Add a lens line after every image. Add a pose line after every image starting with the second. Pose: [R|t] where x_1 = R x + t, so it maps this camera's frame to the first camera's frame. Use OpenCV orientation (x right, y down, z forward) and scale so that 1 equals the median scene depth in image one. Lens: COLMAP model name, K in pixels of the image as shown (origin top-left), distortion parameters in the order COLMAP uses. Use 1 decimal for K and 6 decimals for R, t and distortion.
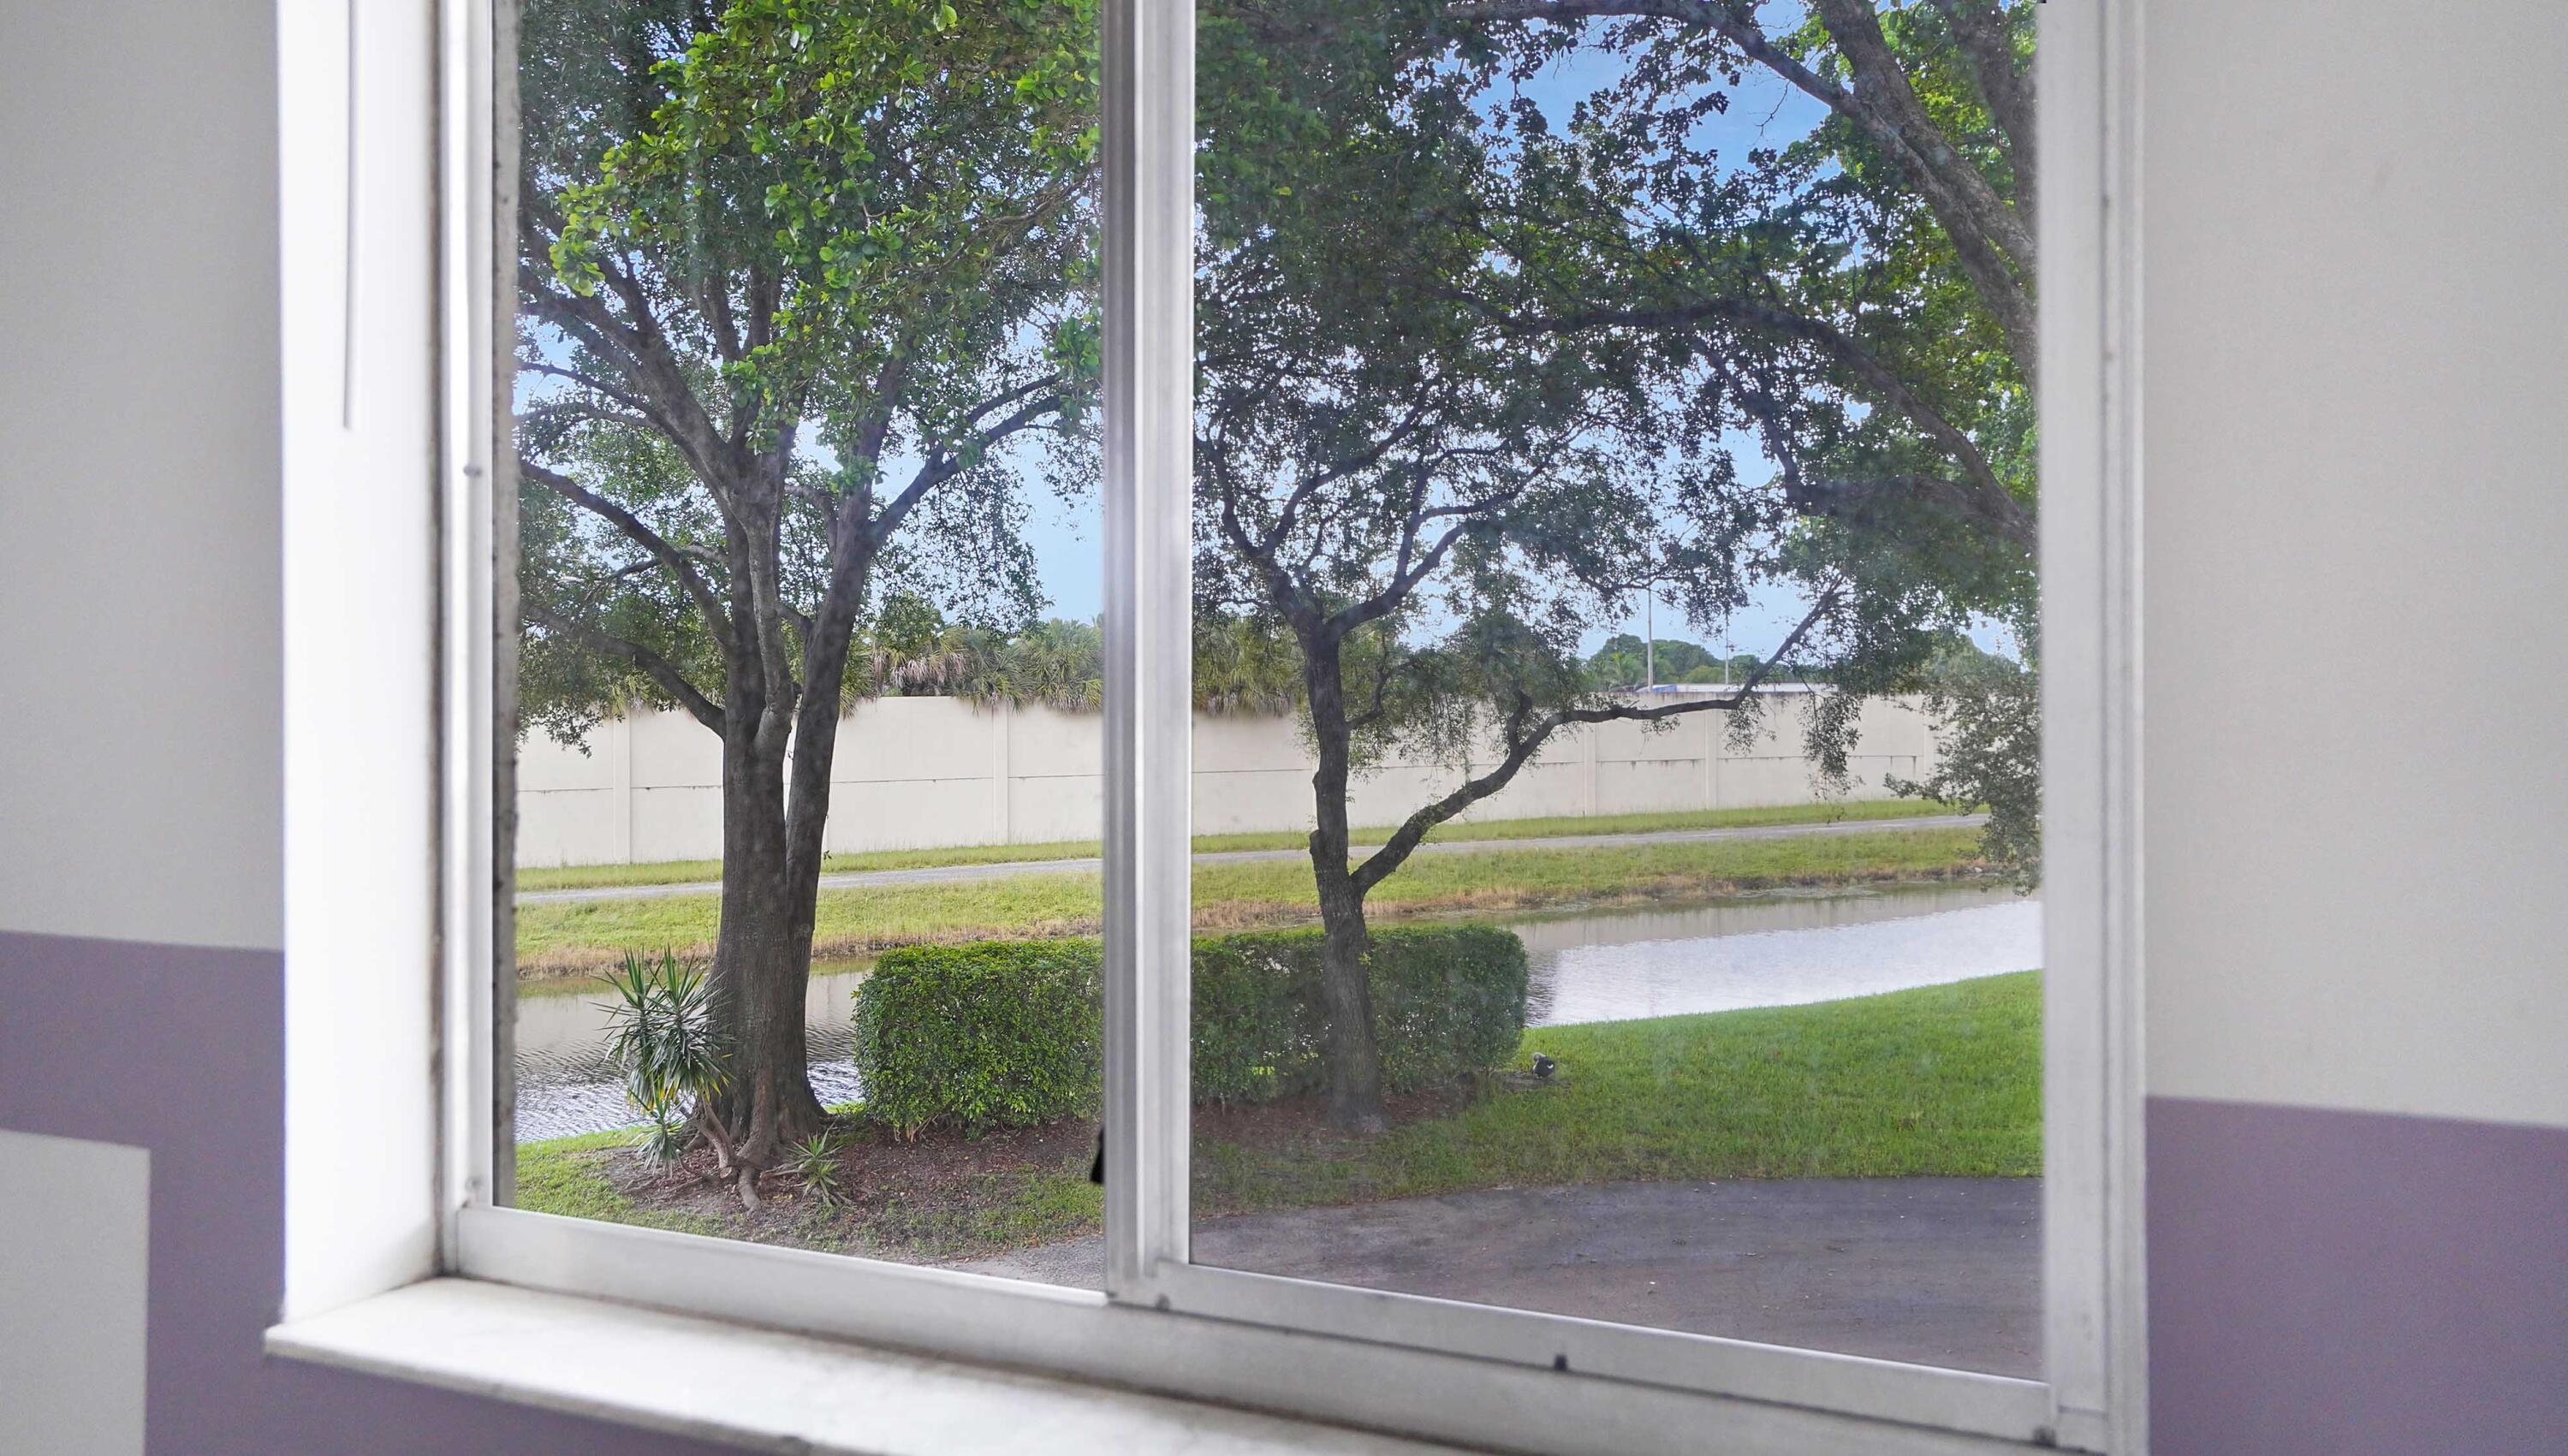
lens RADIAL K [[1985.4, 0, 1286.0], [0, 1985.4, 663.1], [0, 0, 1]] dist [0.005317, 0.002197]
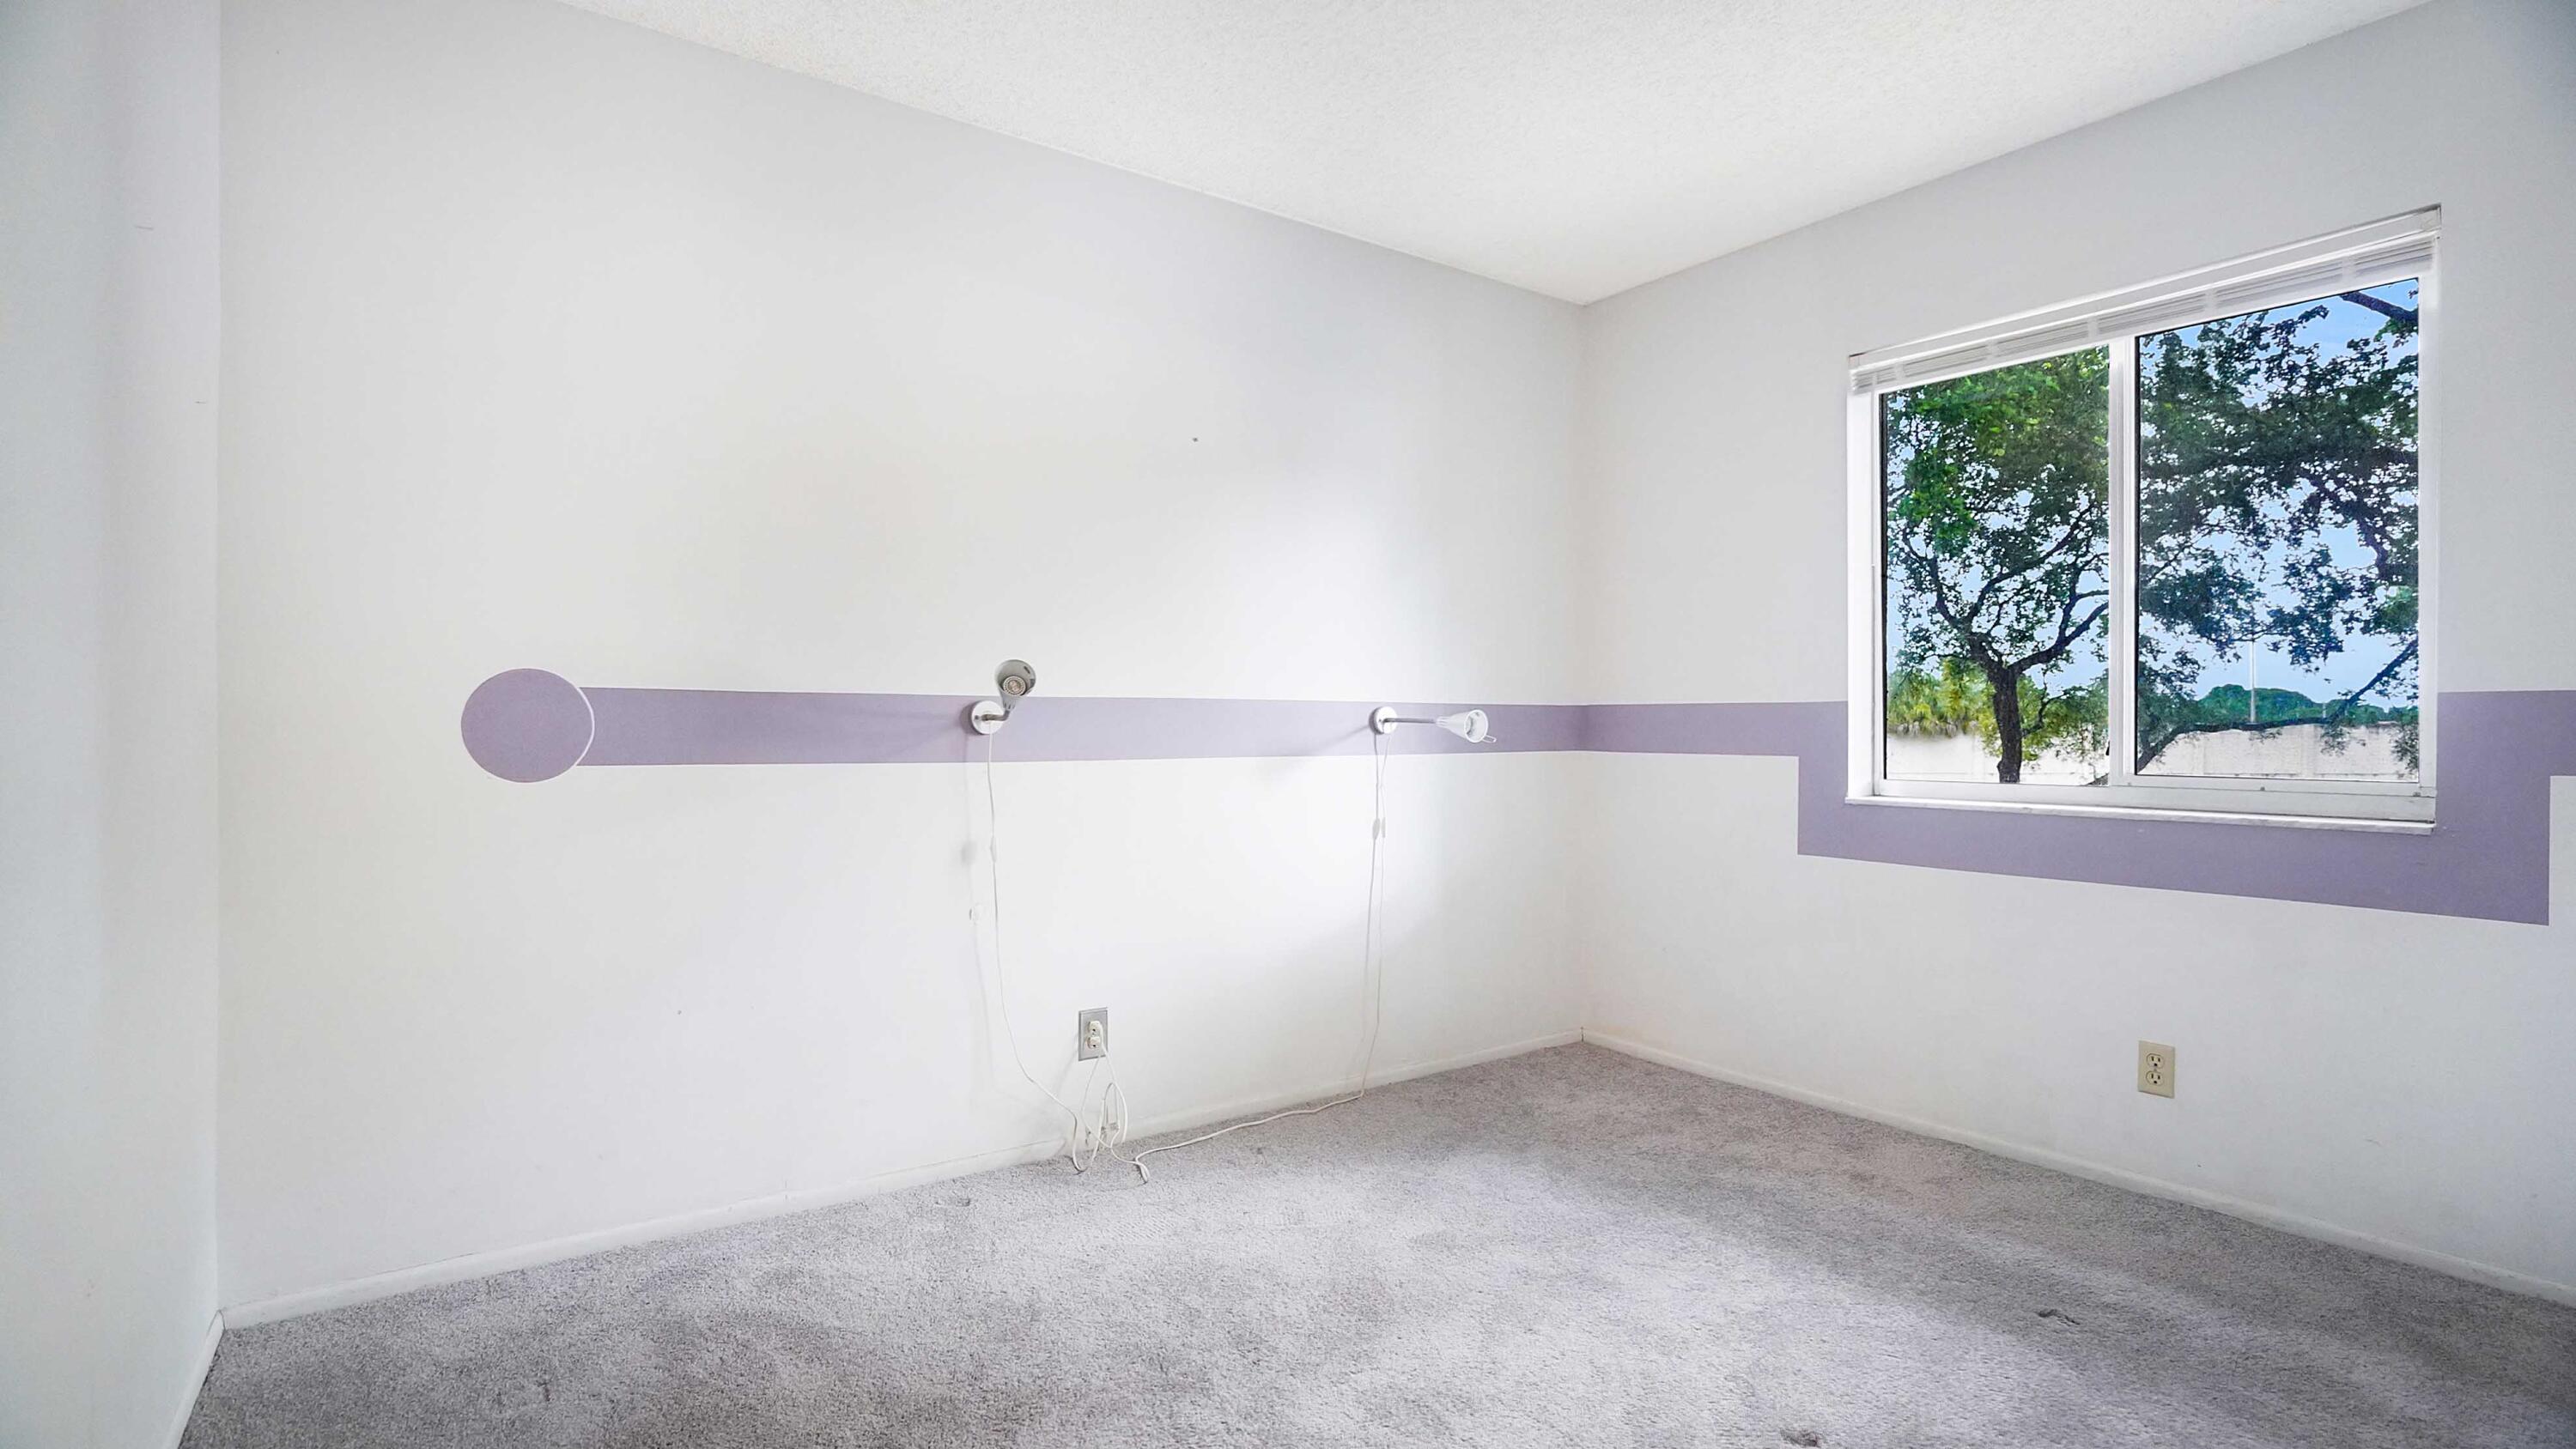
lens RADIAL K [[1205.5, 0, 1289.9], [0, 1205.5, 735.7], [0, 0, 1]] dist [-0.040998, 0.014727]
pose [[0.876611, 0.010305, -0.481089, -0.023645], [0.001258, 0.999718, 0.023707, 0.010852], [0.481198, -0.021387, 0.876351, -0.108971]]
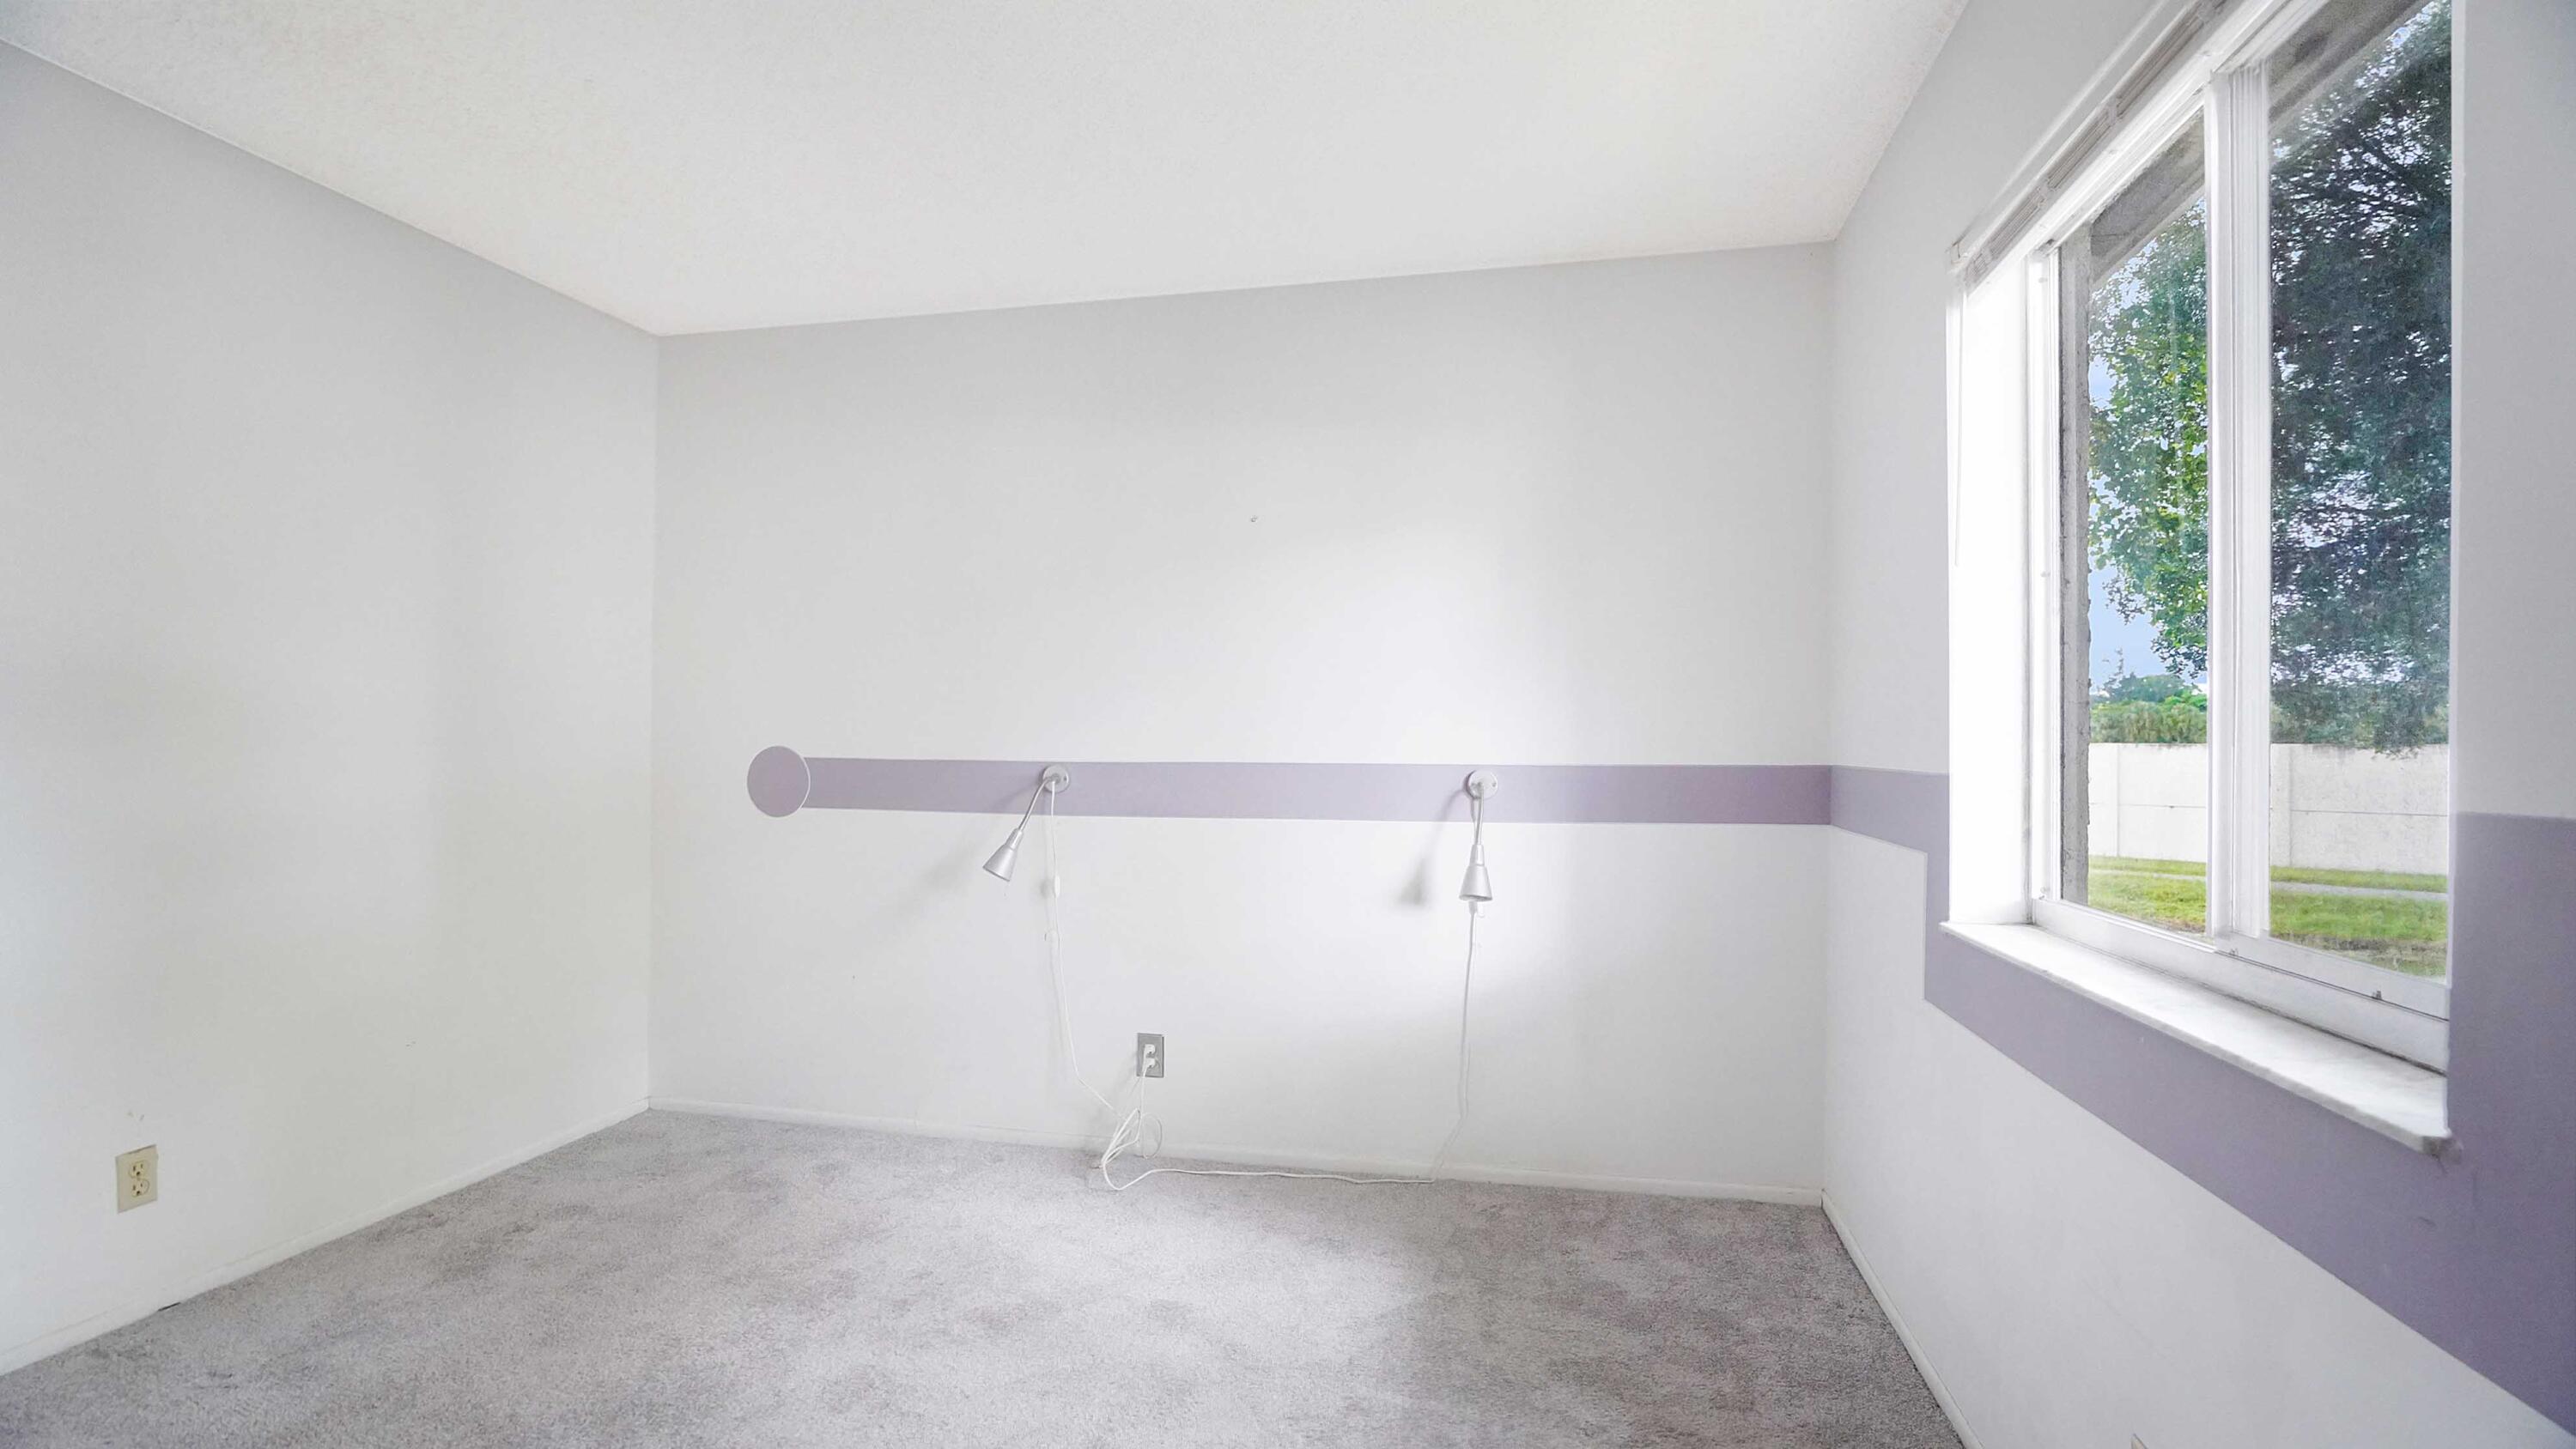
lens RADIAL K [[1206.0, 0, 1287.1], [0, 1206.0, 743.1], [0, 0, 1]] dist [-0.041422, 0.000571]
pose [[0.234517, 0.001721, -0.972110, 0.053952], [0.007492, 0.999966, 0.003578, 0.006495], [0.972083, -0.008122, 0.234496, -0.011924]]
